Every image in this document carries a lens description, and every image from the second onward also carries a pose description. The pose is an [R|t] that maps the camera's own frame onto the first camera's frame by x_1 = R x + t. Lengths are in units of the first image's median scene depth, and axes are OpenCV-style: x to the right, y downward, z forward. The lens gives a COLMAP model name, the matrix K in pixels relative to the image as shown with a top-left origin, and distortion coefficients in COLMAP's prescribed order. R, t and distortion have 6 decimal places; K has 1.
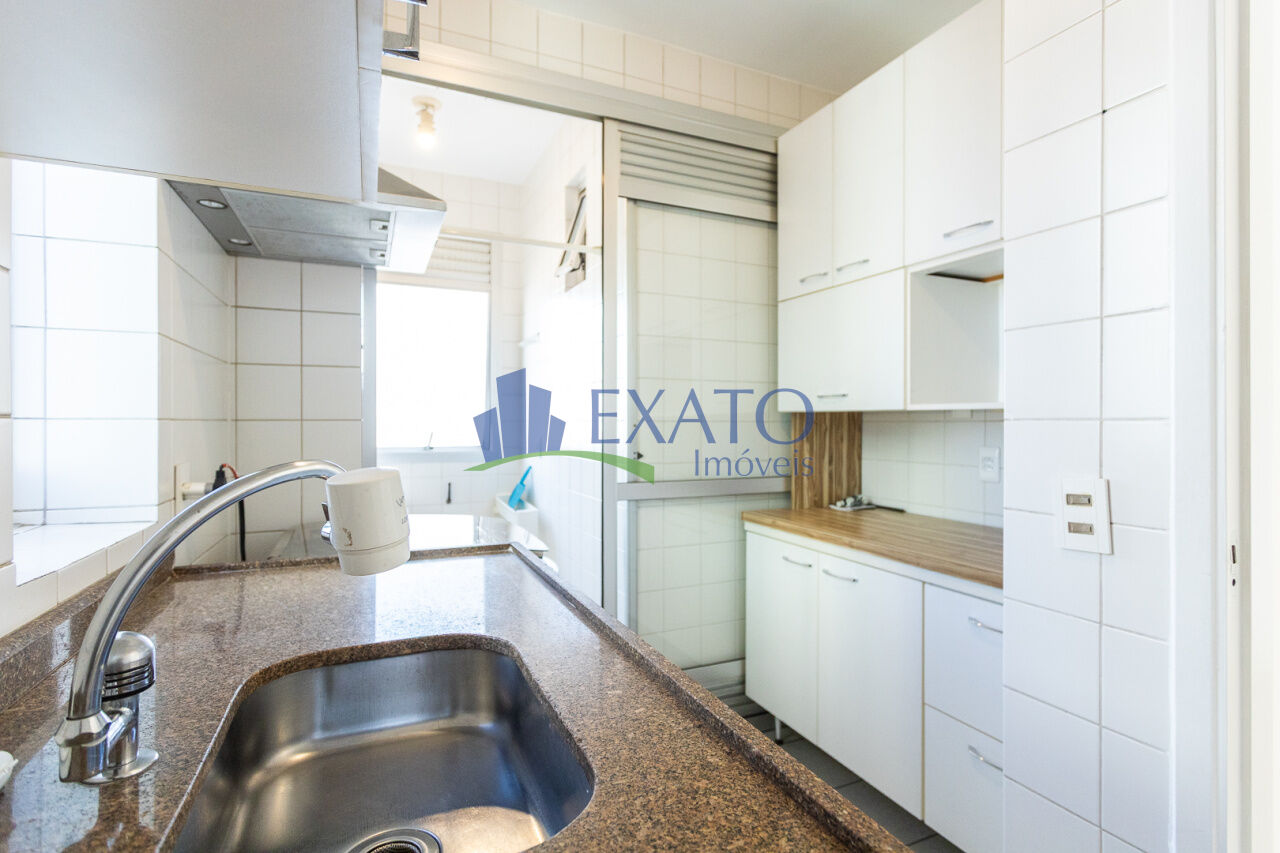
lens RADIAL K [[600.3, 0, 635.3], [0, 600.3, 420.5], [0, 0, 1]] dist [-0.001222, 0.002933]
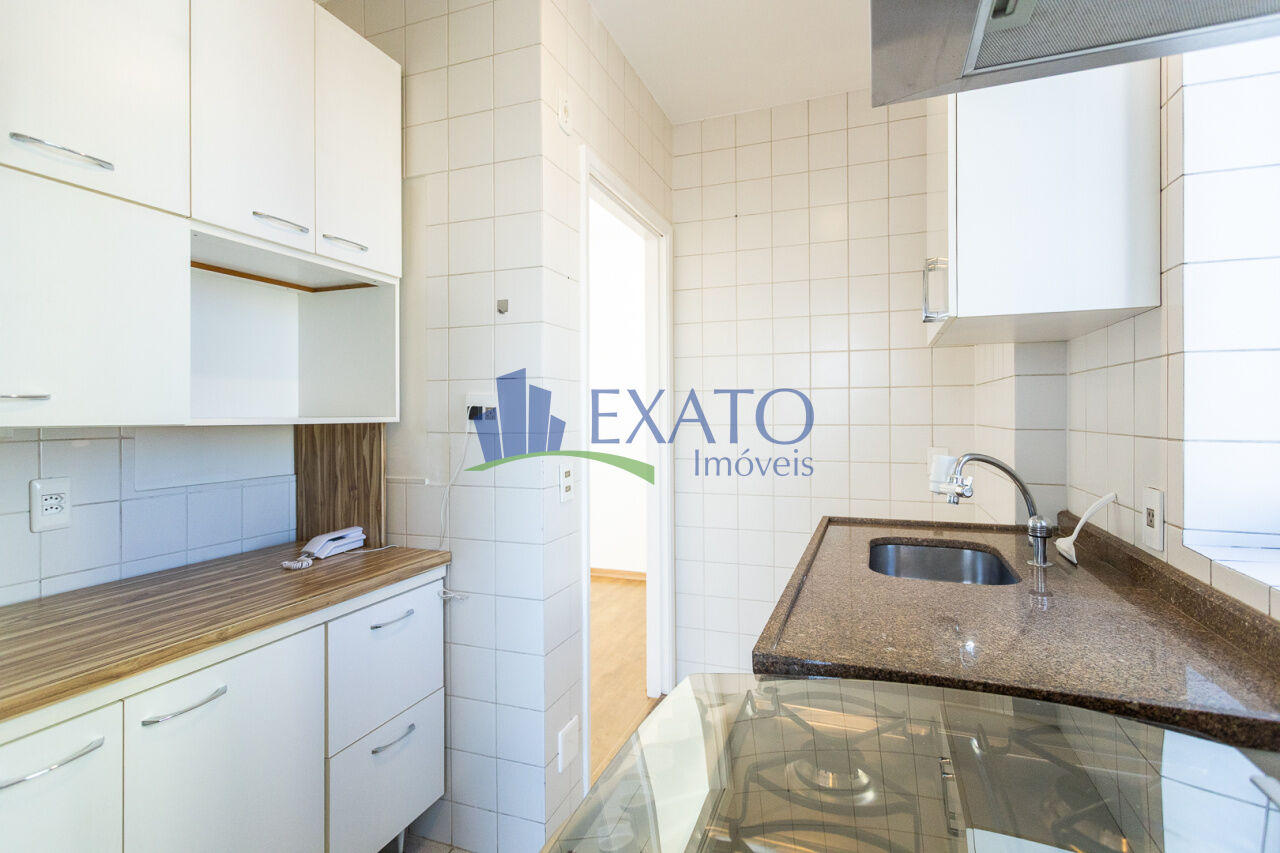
lens RADIAL K [[600.3, 0, 636.0], [0, 600.3, 420.3], [0, 0, 1]] dist [-0.001222, 0.002933]
pose [[-0.698700, -0.007551, 0.715375, -0.402957], [0.001275, 0.999930, 0.011800, -0.031597], [-0.715414, 0.009156, -0.698641, 1.116973]]
